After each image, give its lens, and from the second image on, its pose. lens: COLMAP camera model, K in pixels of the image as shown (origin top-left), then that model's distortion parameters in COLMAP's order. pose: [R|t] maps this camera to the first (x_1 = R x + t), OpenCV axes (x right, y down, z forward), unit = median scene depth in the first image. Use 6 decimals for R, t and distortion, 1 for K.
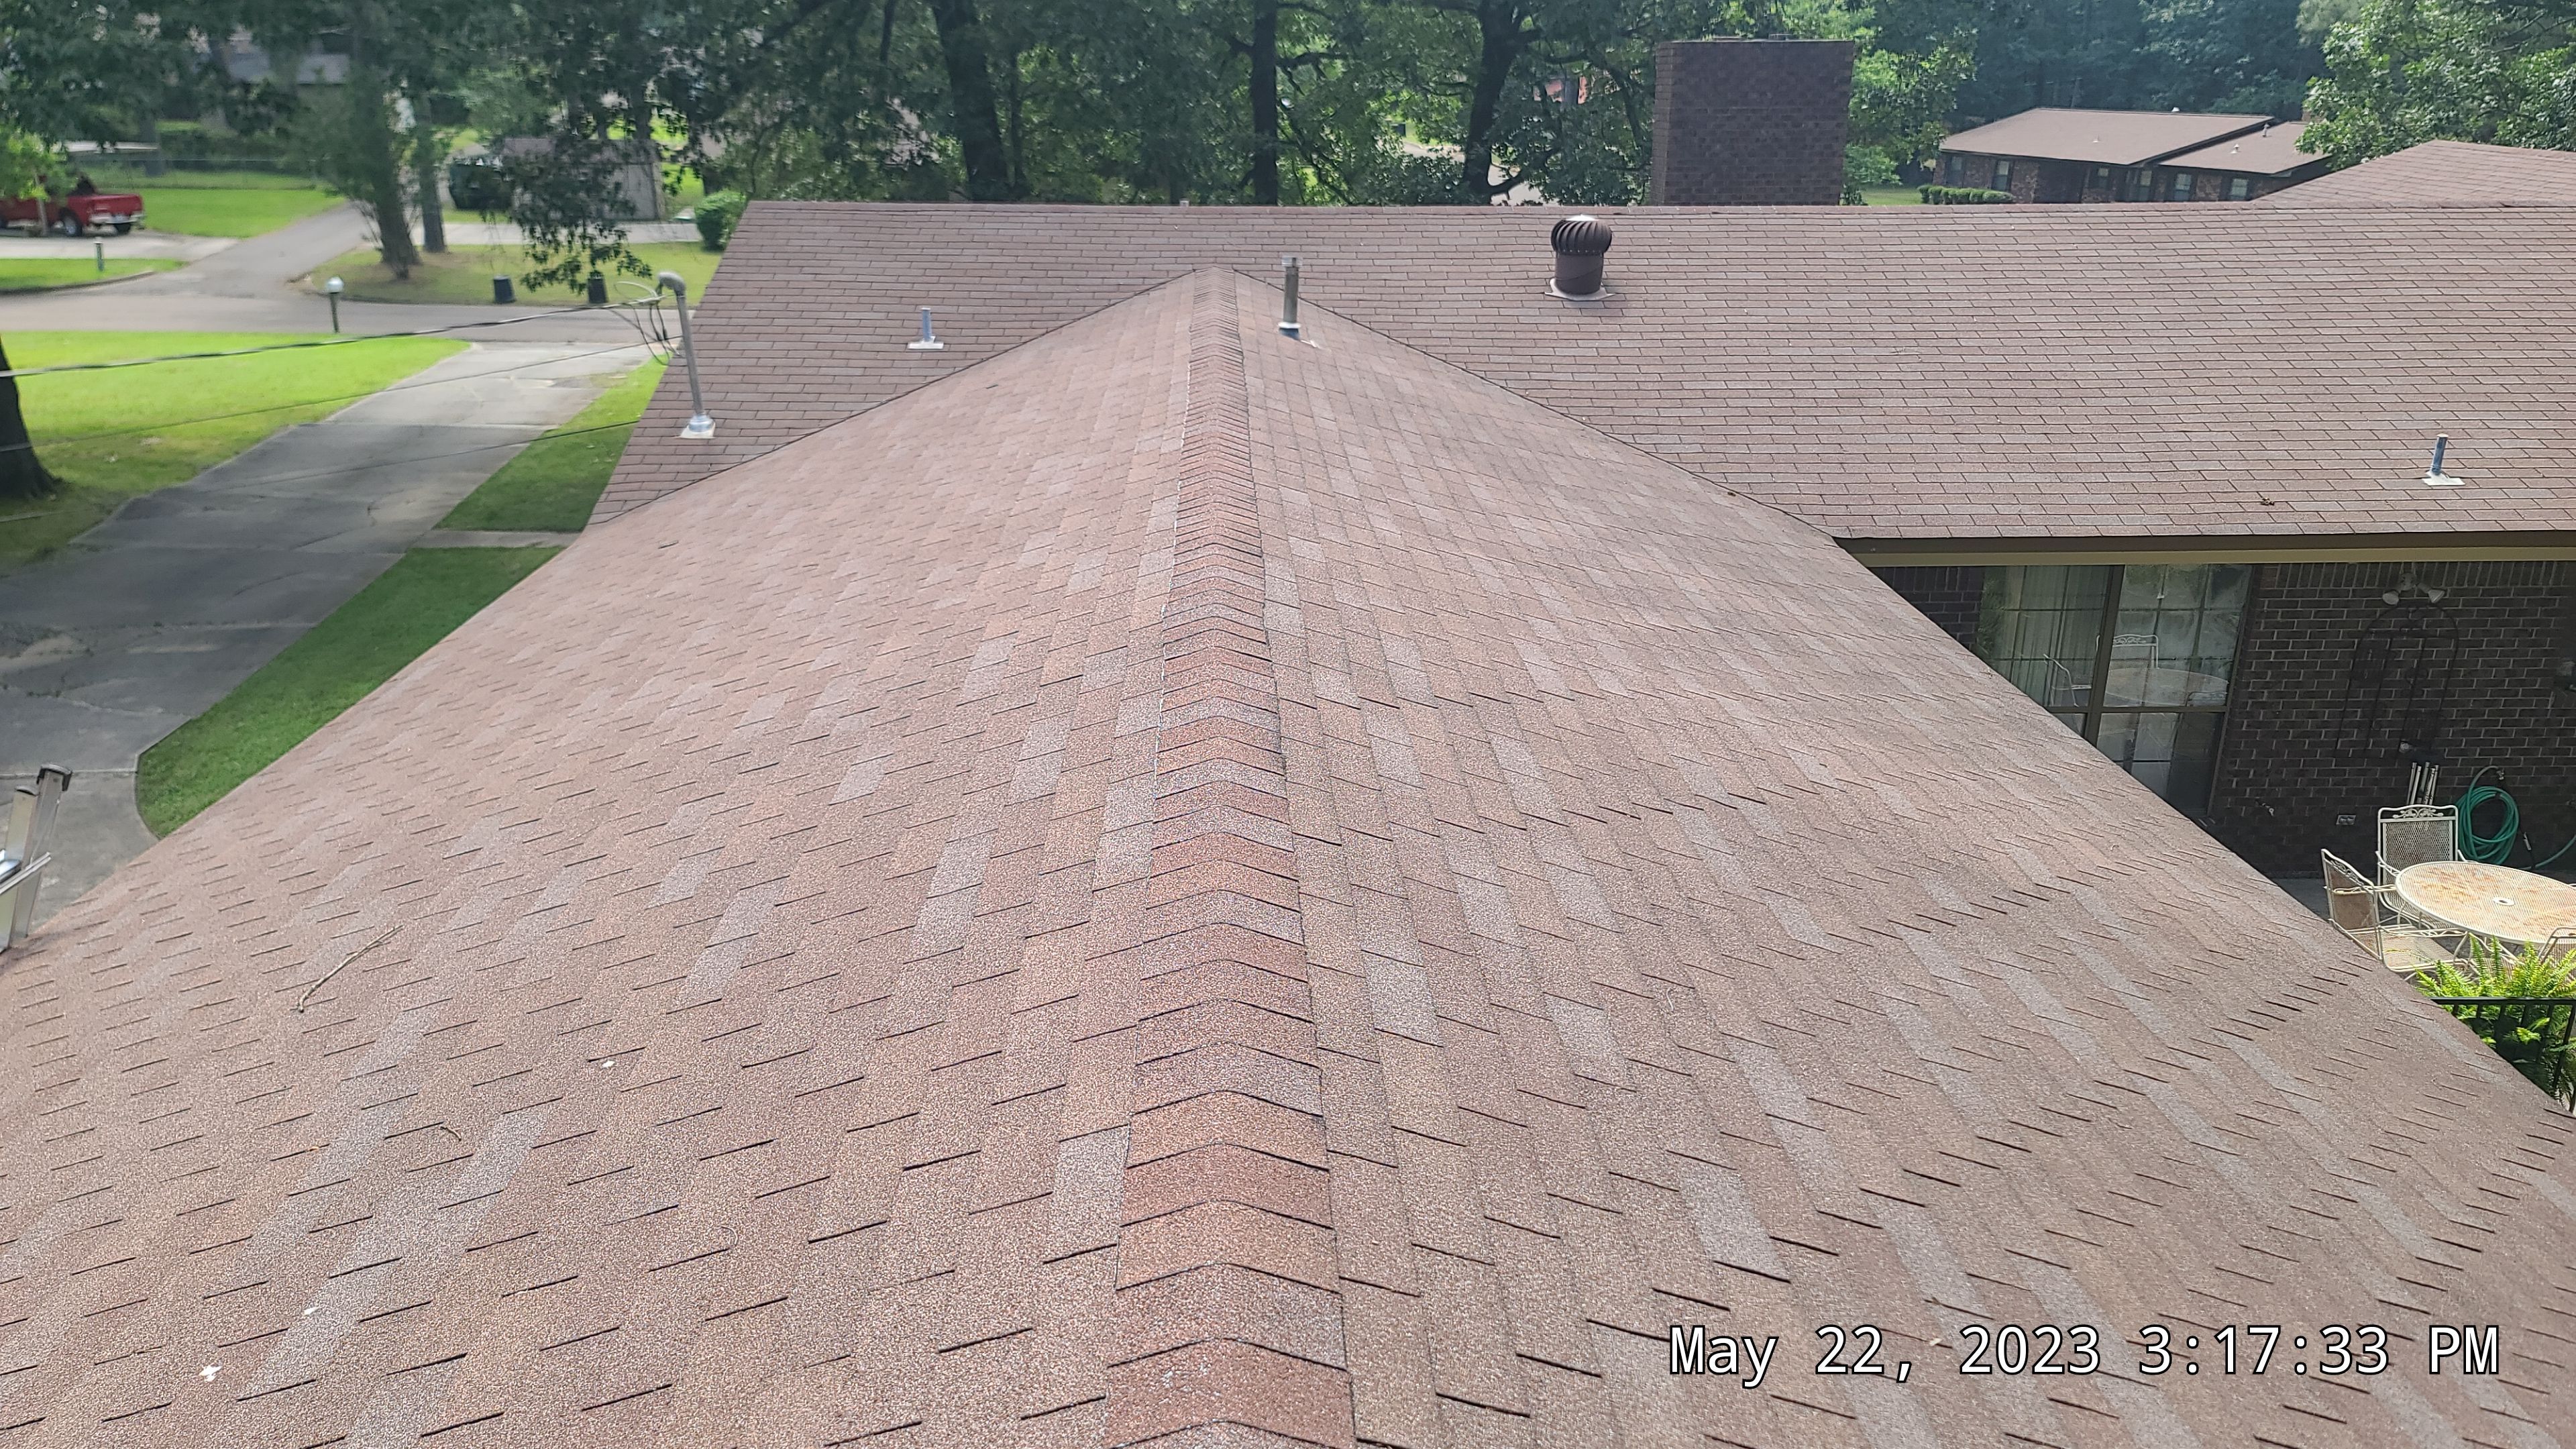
lens RADIAL K [[1915.6, 0, 1274.1], [0, 1915.6, 737.9], [0, 0, 1]] dist [0.085853, -0.070579]
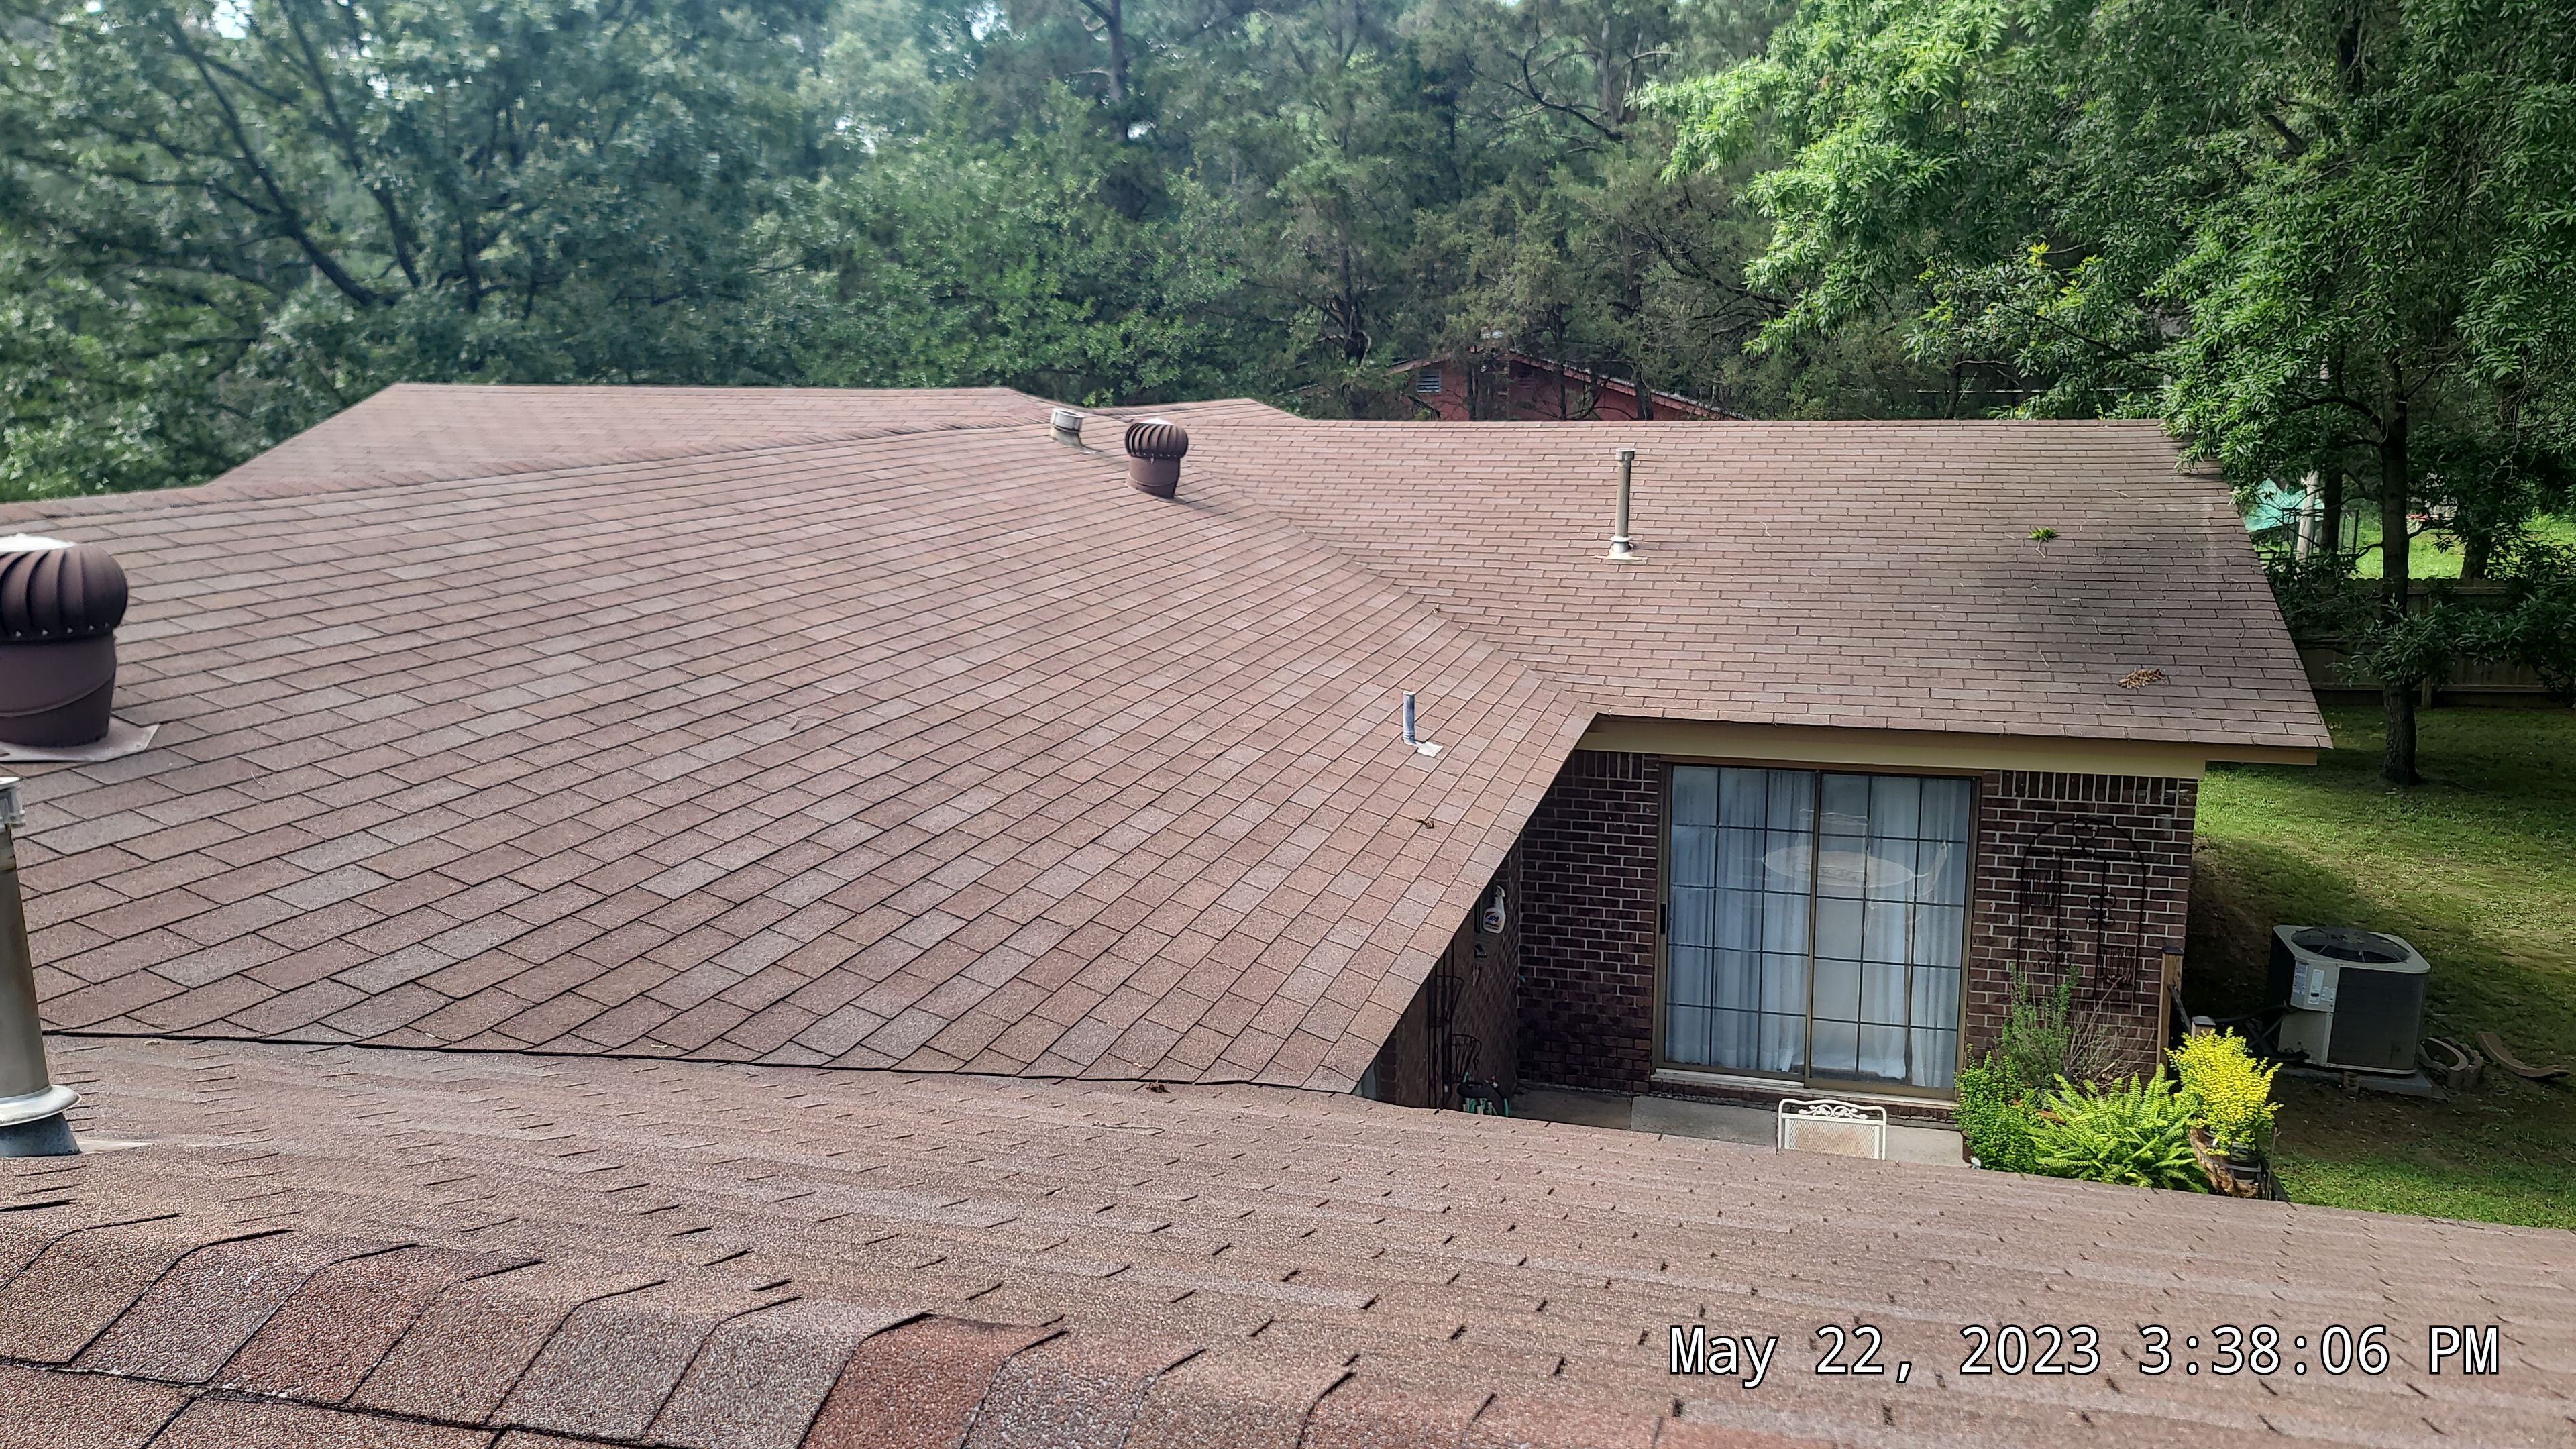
lens RADIAL K [[1997.5, 0, 1245.7], [0, 1997.5, 715.0], [0, 0, 1]] dist [0.040741, 0.010589]
pose [[0.298208, -0.179587, 0.937454, -0.152513], [0.326492, 0.942090, 0.076616, -0.223788], [-0.896925, 0.283224, 0.339573, 0.787362]]
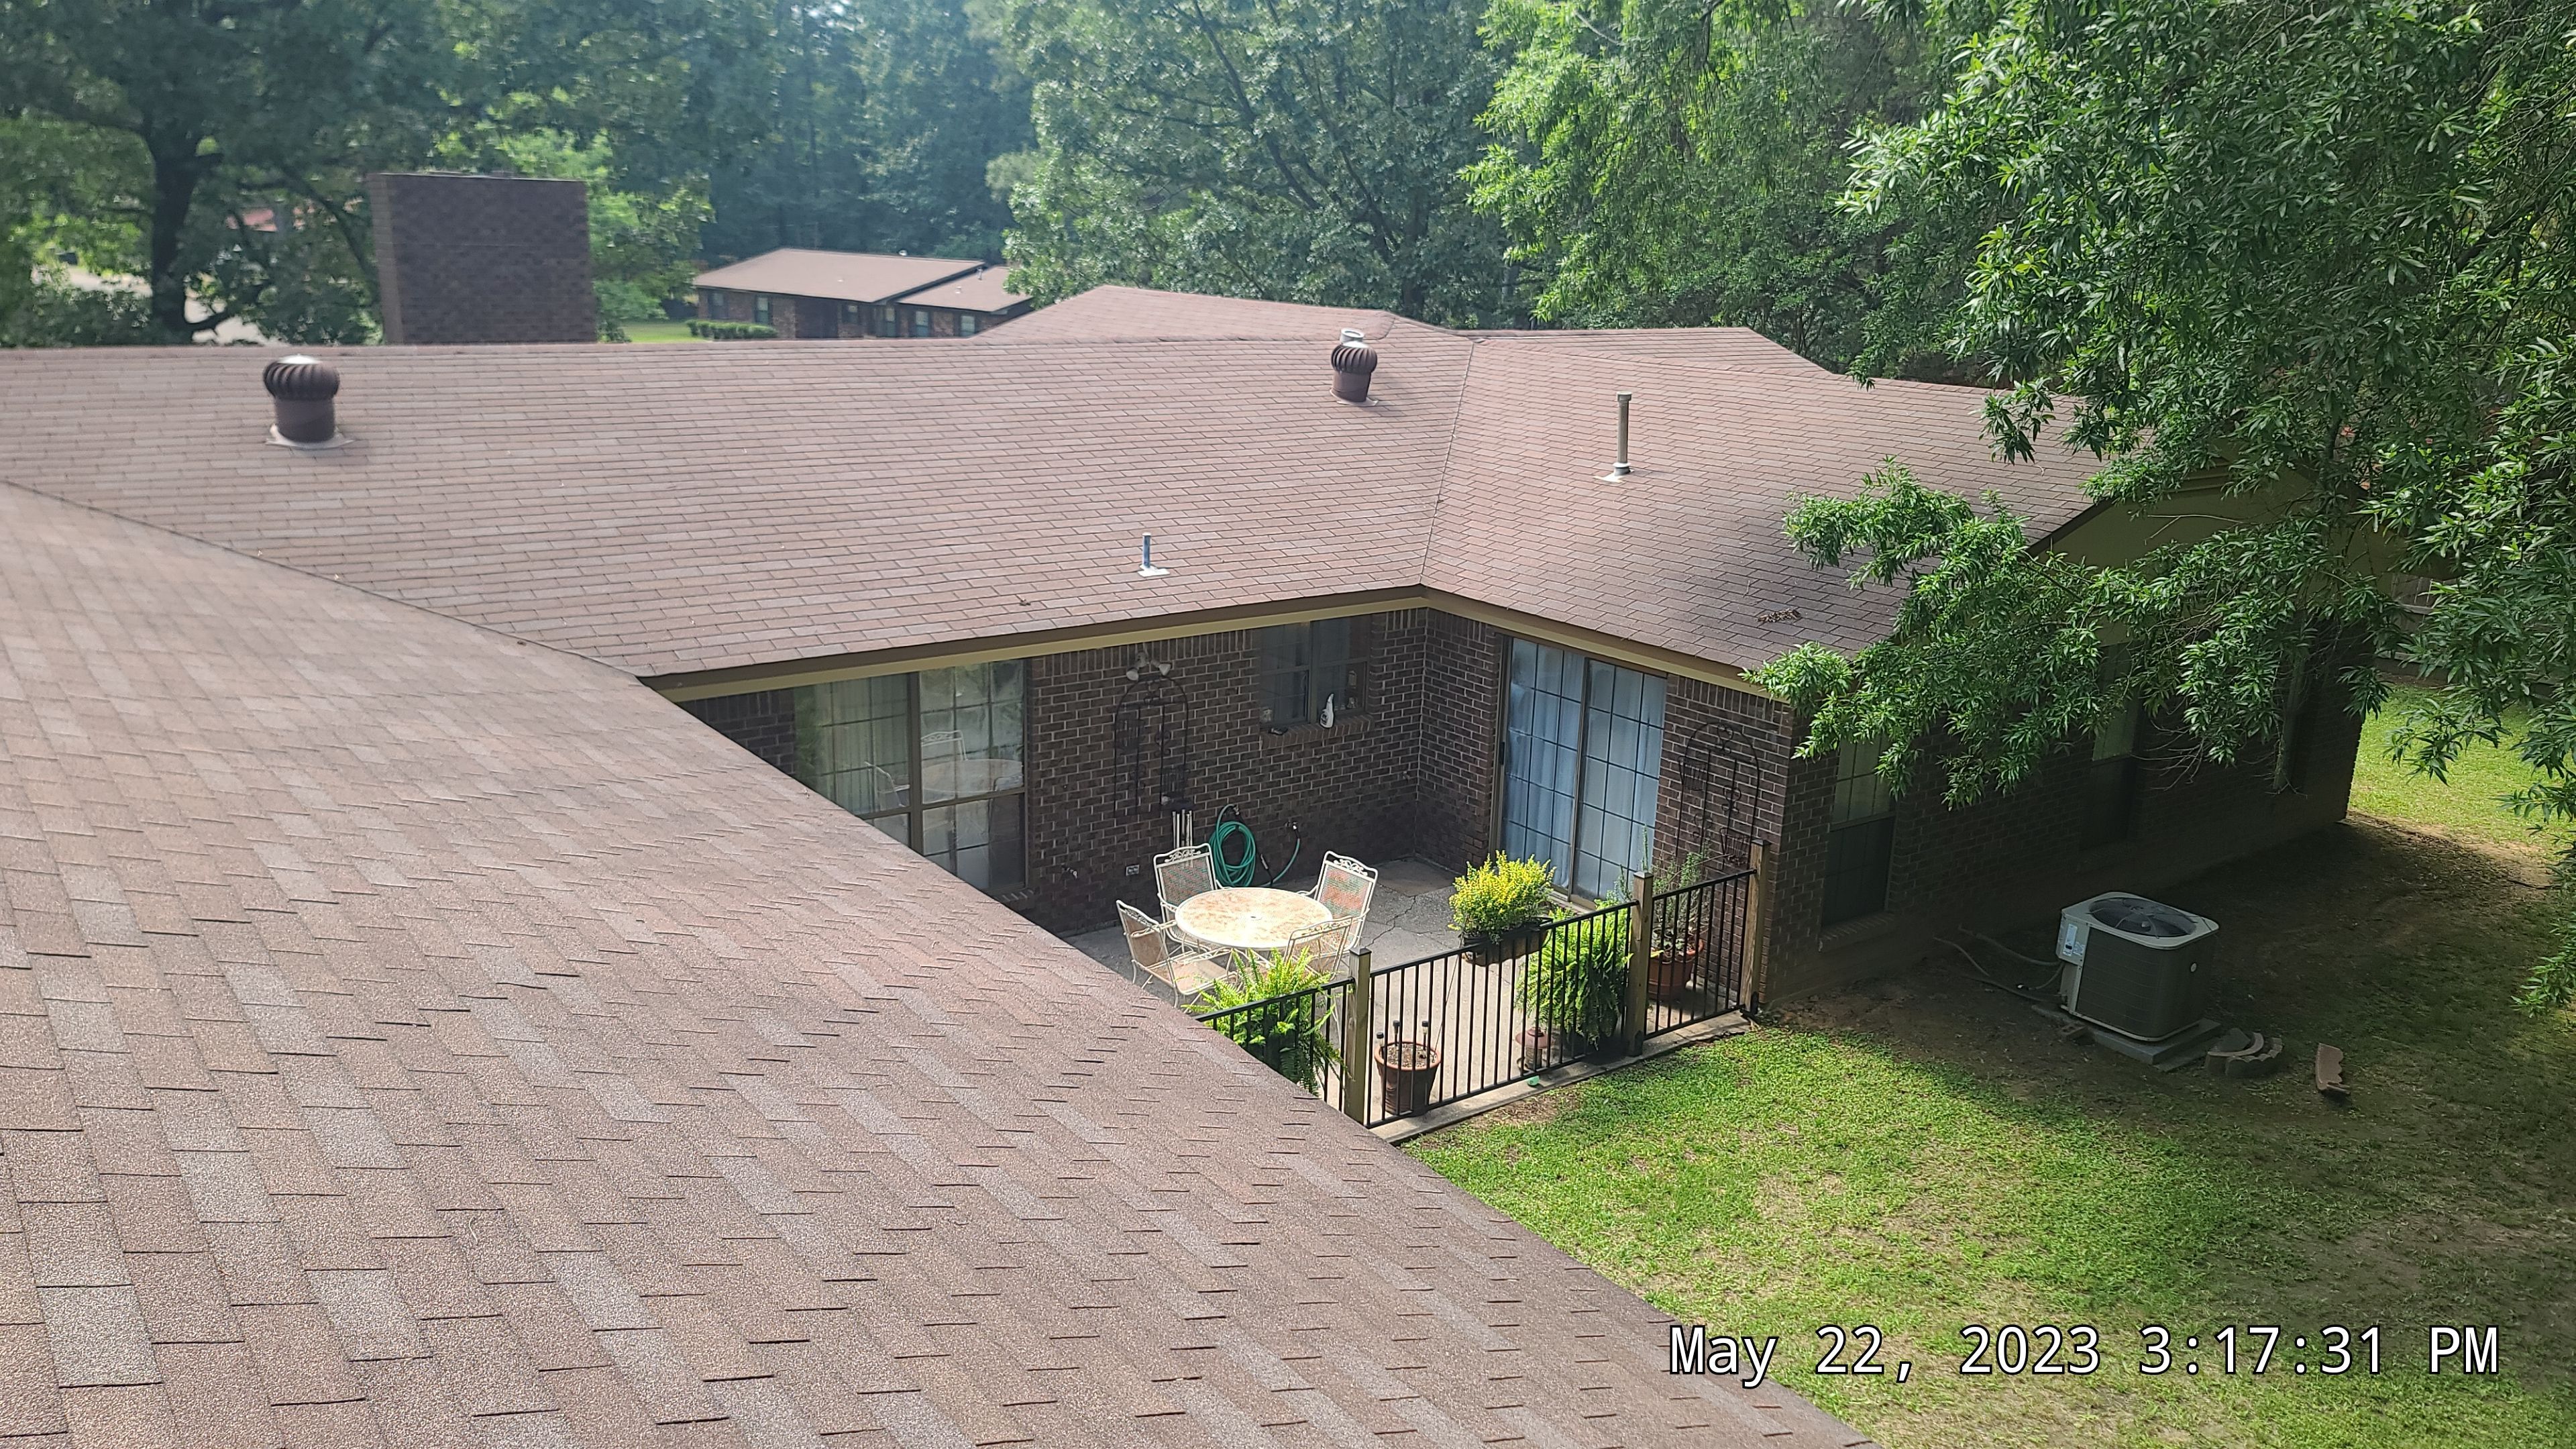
lens RADIAL K [[1915.6, 0, 1274.1], [0, 1915.6, 737.9], [0, 0, 1]] dist [0.085853, -0.070579]
pose [[0.827586, -0.133376, 0.545263, 0.016137], [0.168346, 0.985622, -0.014420, -0.004248], [-0.535500, 0.103726, 0.838141, 0.007120]]
